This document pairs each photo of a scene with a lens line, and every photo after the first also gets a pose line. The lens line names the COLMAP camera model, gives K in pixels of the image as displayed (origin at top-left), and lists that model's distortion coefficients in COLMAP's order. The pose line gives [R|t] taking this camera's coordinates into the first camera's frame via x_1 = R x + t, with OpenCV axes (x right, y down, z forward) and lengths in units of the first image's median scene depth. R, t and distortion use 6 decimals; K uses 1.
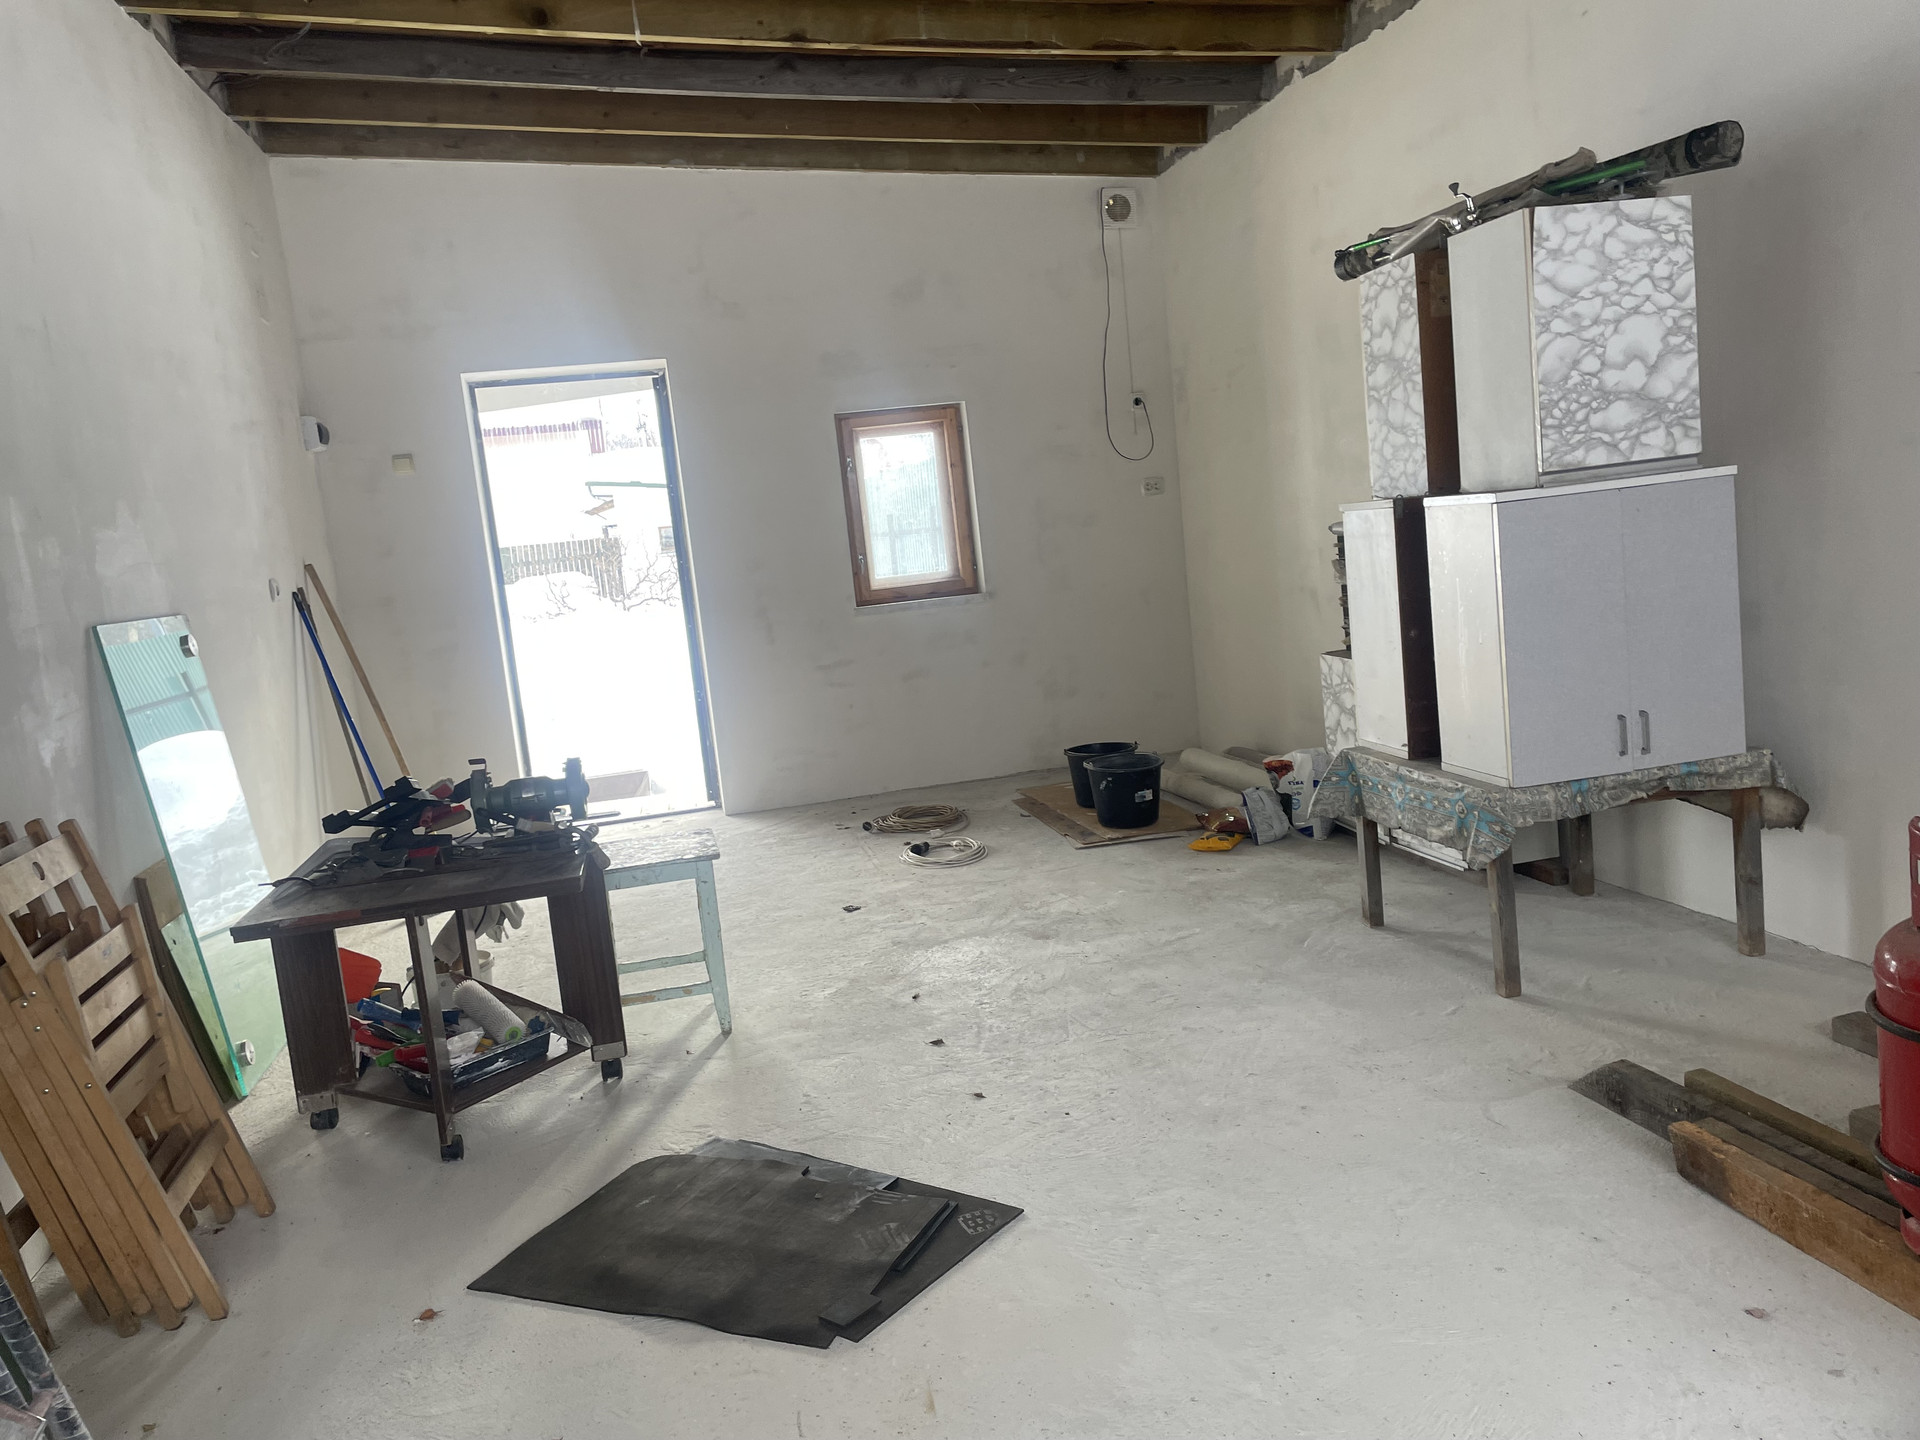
lens RADIAL K [[1426.5, 0, 916.0], [0, 1426.5, 669.1], [0, 0, 1]] dist [0.108675, -0.134977]
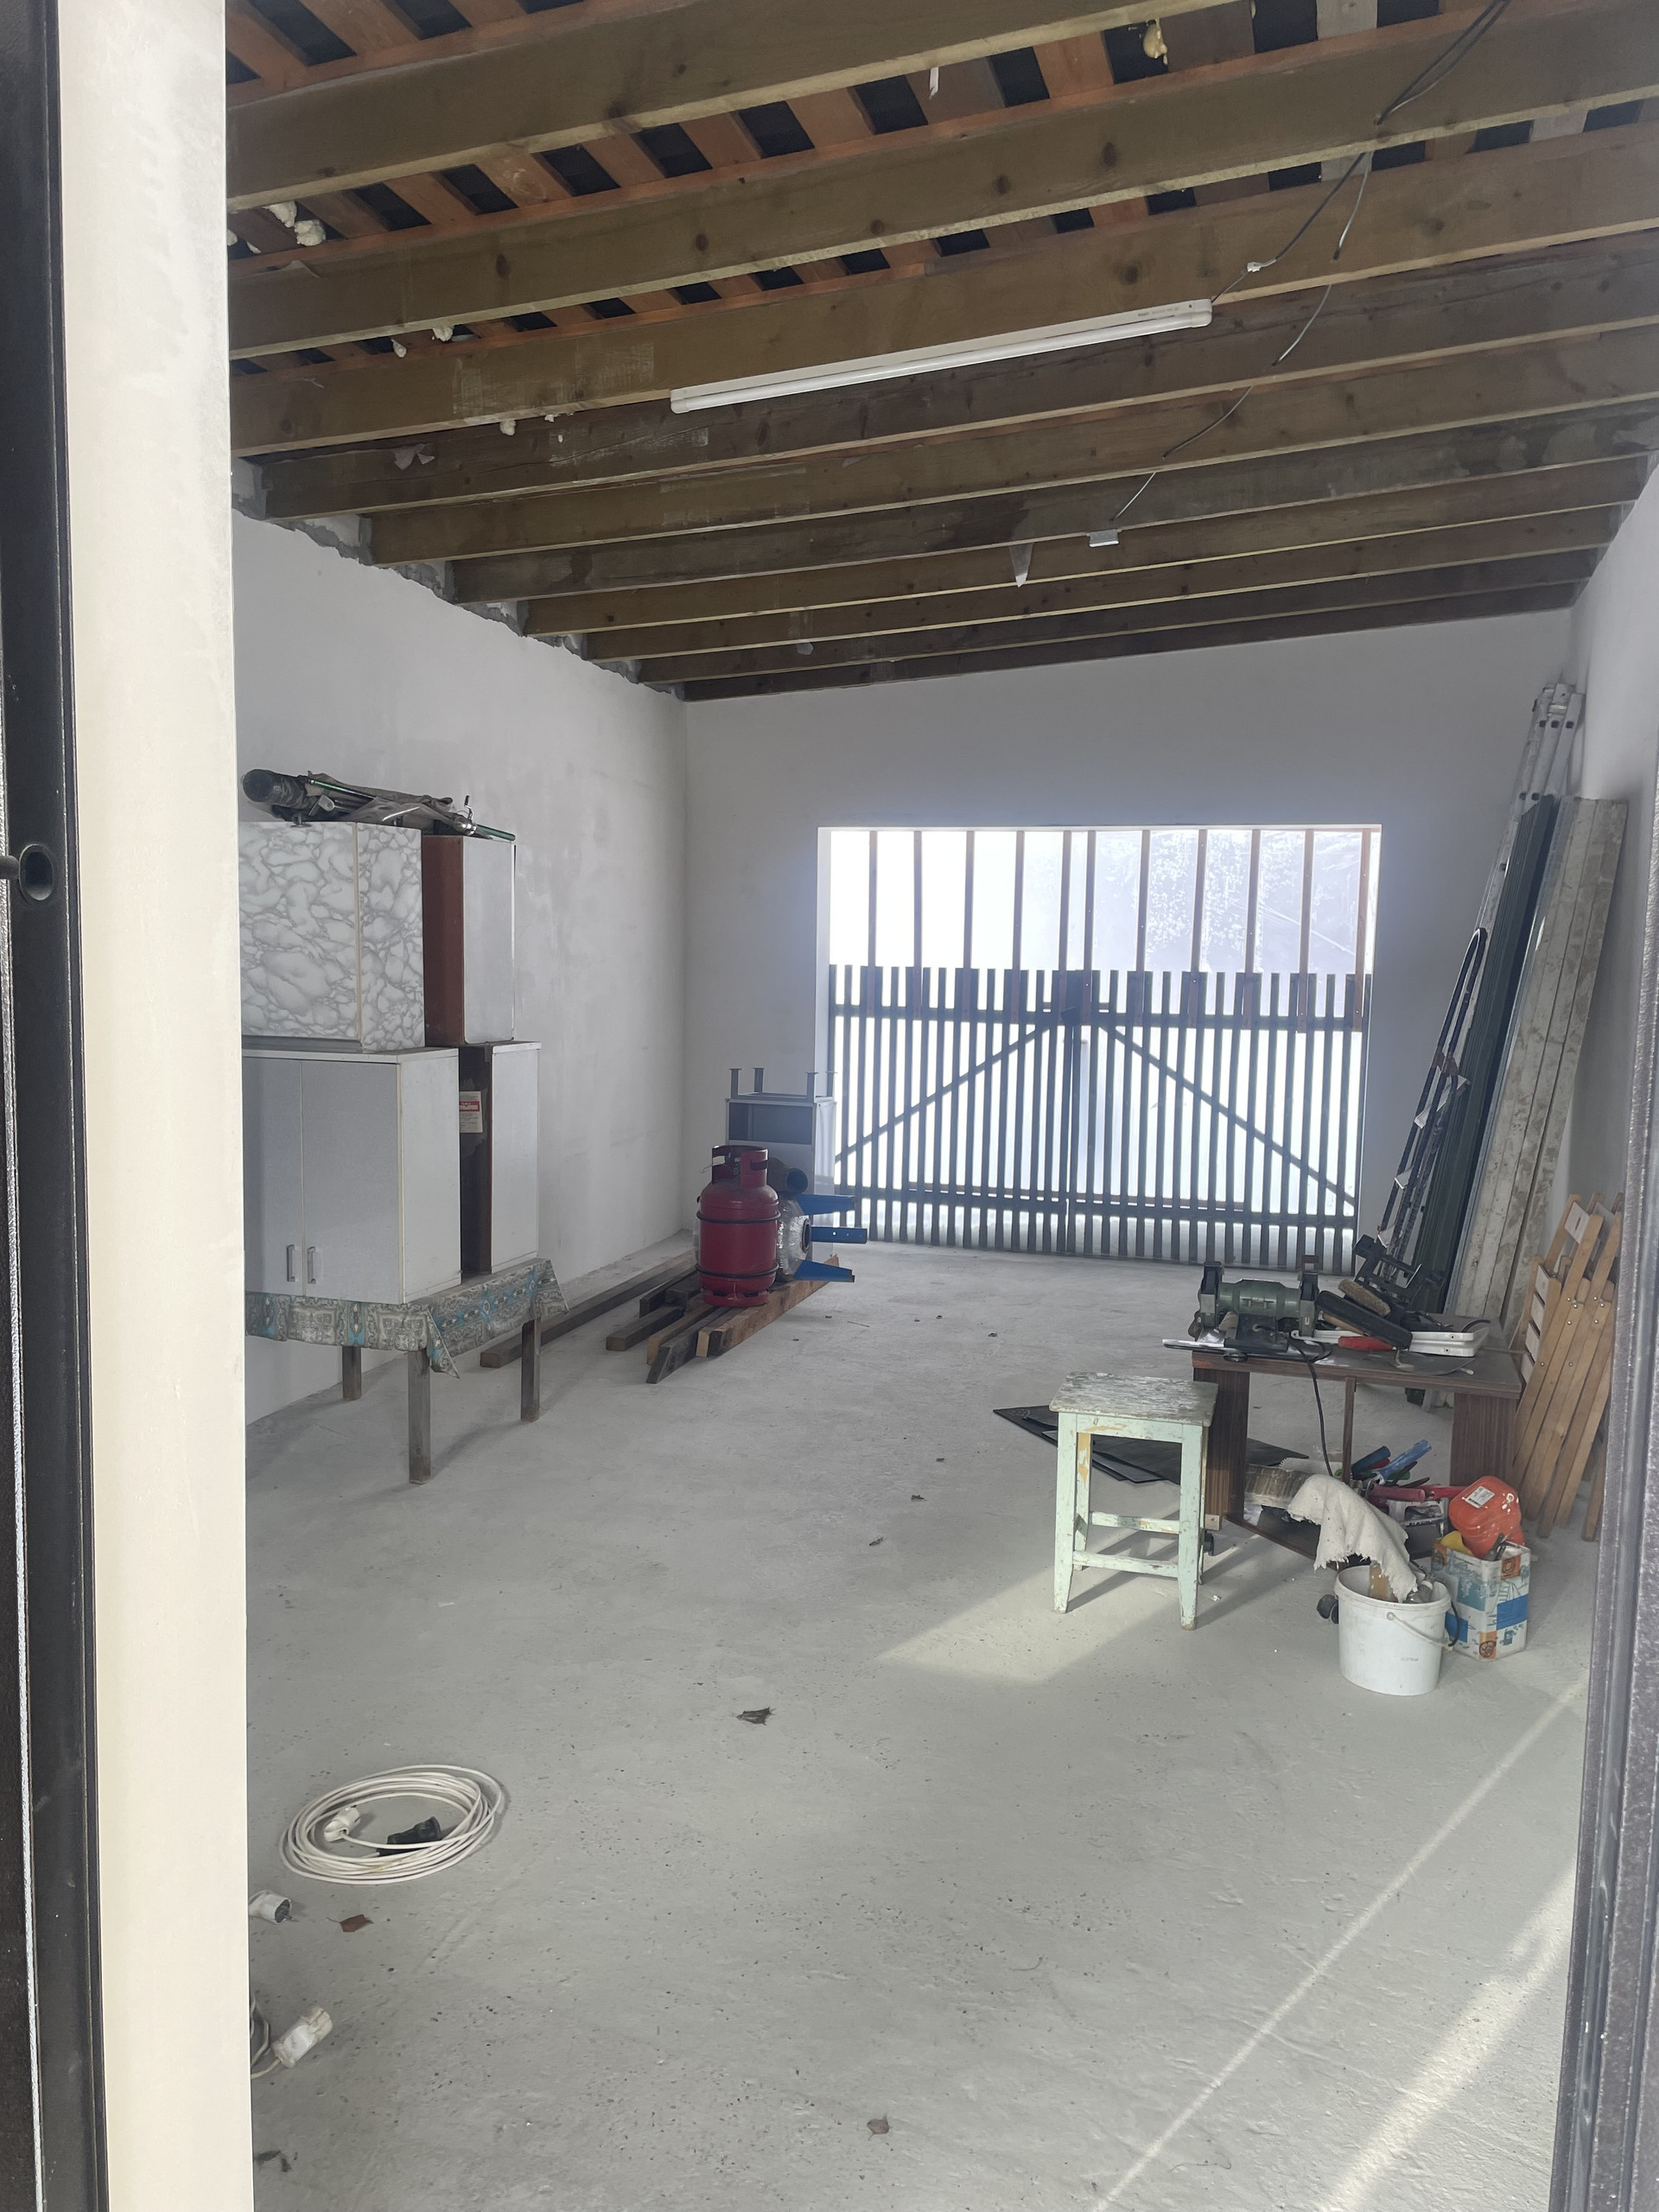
lens RADIAL K [[1635.3, 0, 829.4], [0, 1635.3, 1099.5], [0, 0, 1]] dist [0.101576, -0.114662]
pose [[-0.877998, 0.050208, 0.476024, -0.576403], [0.125721, 0.983757, 0.128124, -0.227582], [-0.461859, 0.172338, -0.870049, 2.194301]]
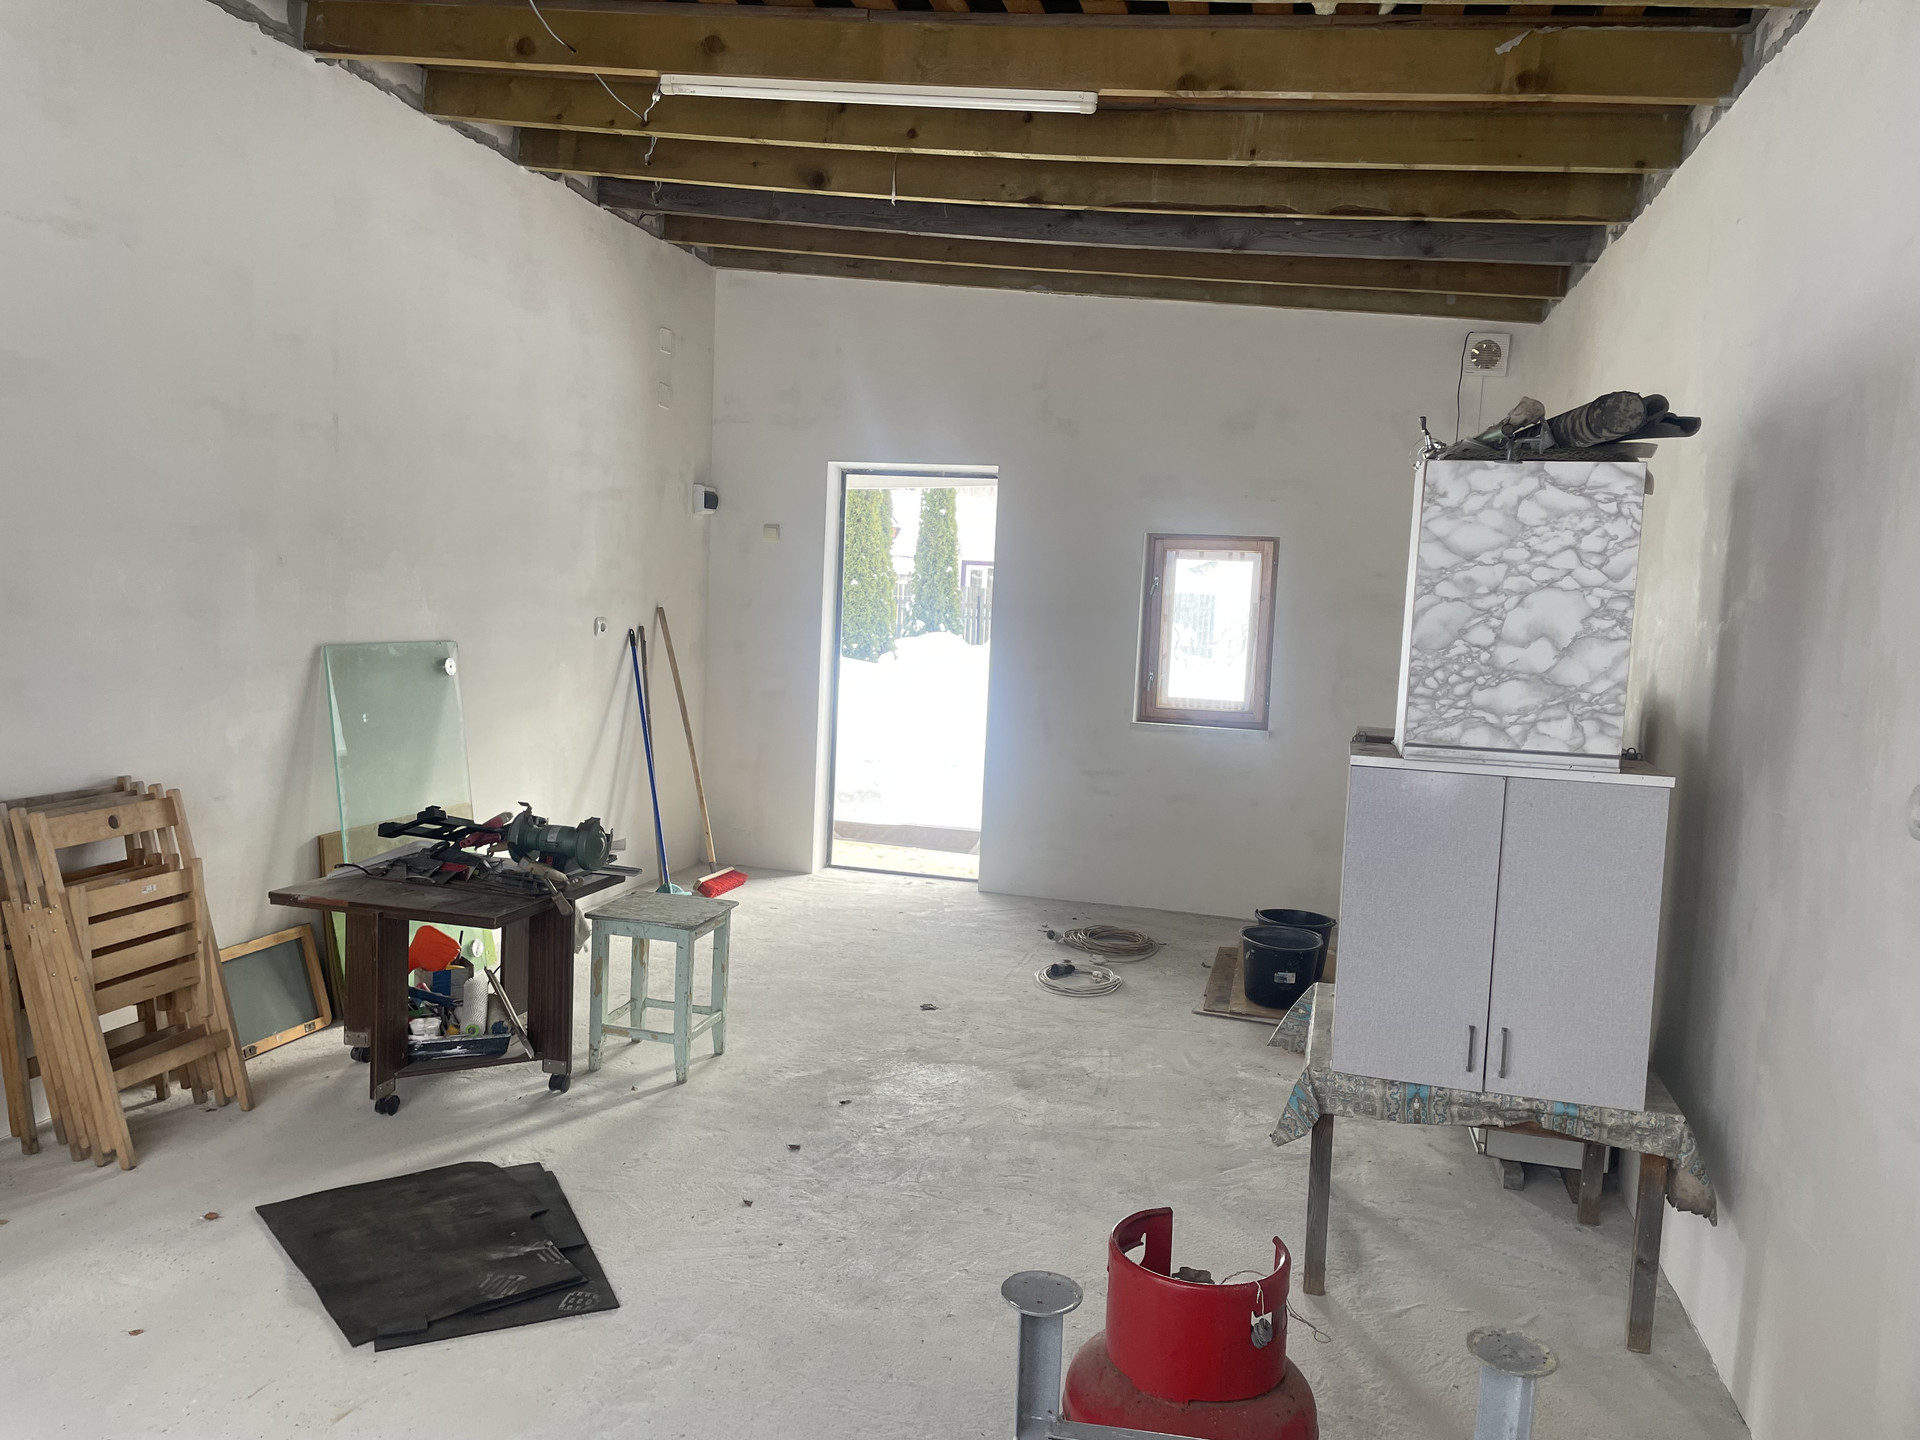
lens RADIAL K [[1419.4, 0, 954.8], [0, 1419.4, 685.7], [0, 0, 1]] dist [0.101576, -0.114662]
pose [[0.884448, 0.175726, -0.432287, 0.556678], [-0.183548, 0.982719, 0.023944, -0.138242], [0.429024, 0.058169, 0.901418, 0.055348]]
